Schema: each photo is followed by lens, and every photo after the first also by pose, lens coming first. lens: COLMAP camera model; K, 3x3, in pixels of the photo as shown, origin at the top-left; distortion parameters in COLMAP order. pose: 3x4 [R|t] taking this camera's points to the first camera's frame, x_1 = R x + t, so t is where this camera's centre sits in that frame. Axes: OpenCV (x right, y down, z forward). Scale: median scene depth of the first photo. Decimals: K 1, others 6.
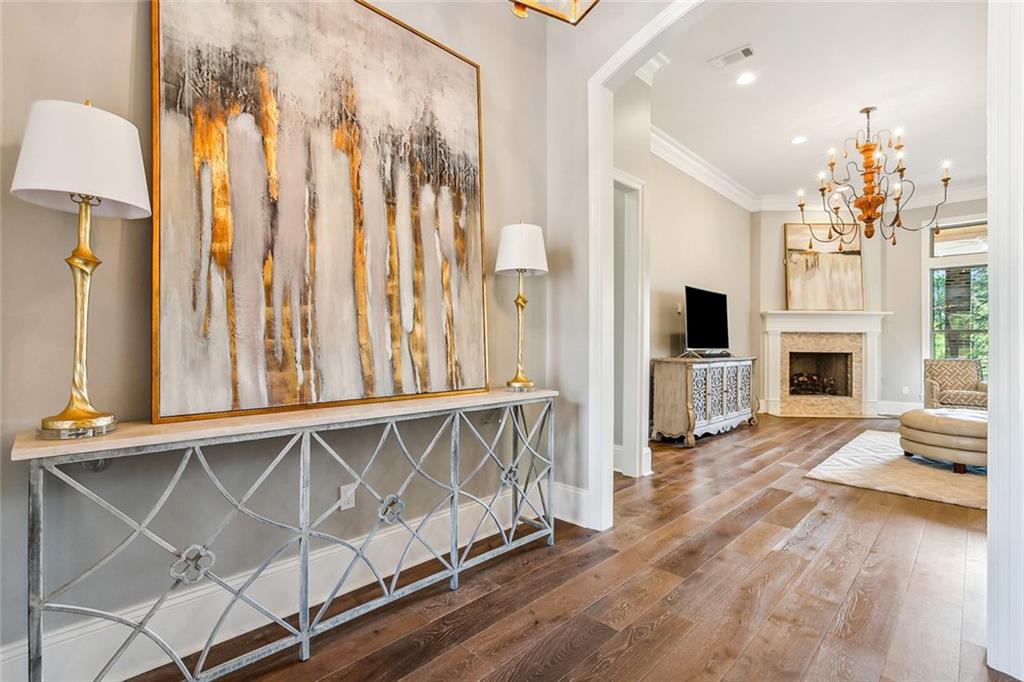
lens RADIAL K [[465.2, 0, 512.3], [0, 465.2, 338.8], [0, 0, 1]] dist [-0.000460, -0.000654]
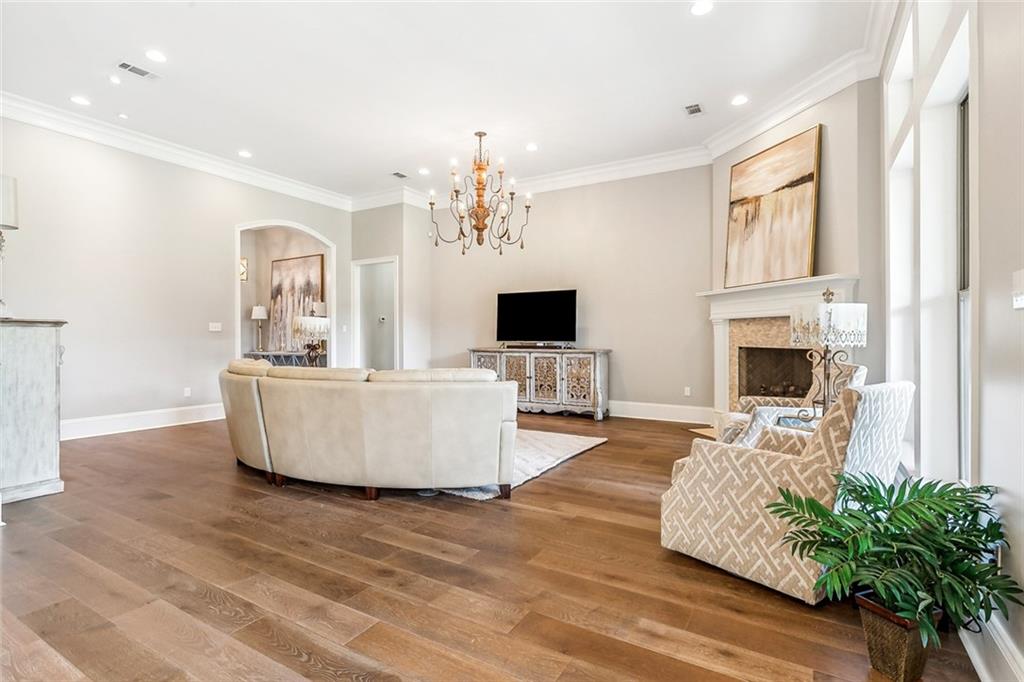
lens RADIAL K [[476.0, 0, 509.2], [0, 476.0, 338.6], [0, 0, 1]] dist [-0.005489, -0.000093]
pose [[0.261084, -0.007210, -0.965289, 1.219550], [0.012719, 0.999911, -0.004028, 0.014300], [0.965232, -0.011226, 0.261152, 0.483694]]
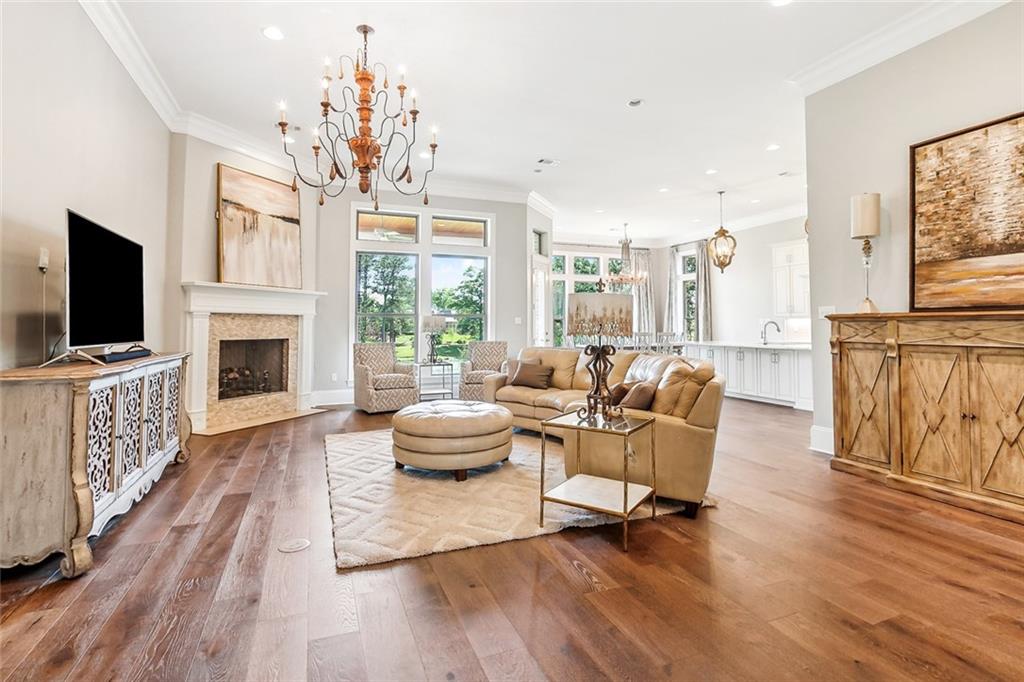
lens RADIAL K [[487.7, 0, 497.6], [0, 487.7, 304.9], [0, 0, 1]] dist [-0.014568, -0.000953]
pose [[0.406474, 0.031046, 0.913135, 0.082183], [-0.003474, 0.999468, -0.032435, -0.004031], [-0.913656, 0.010012, 0.406366, 0.303009]]
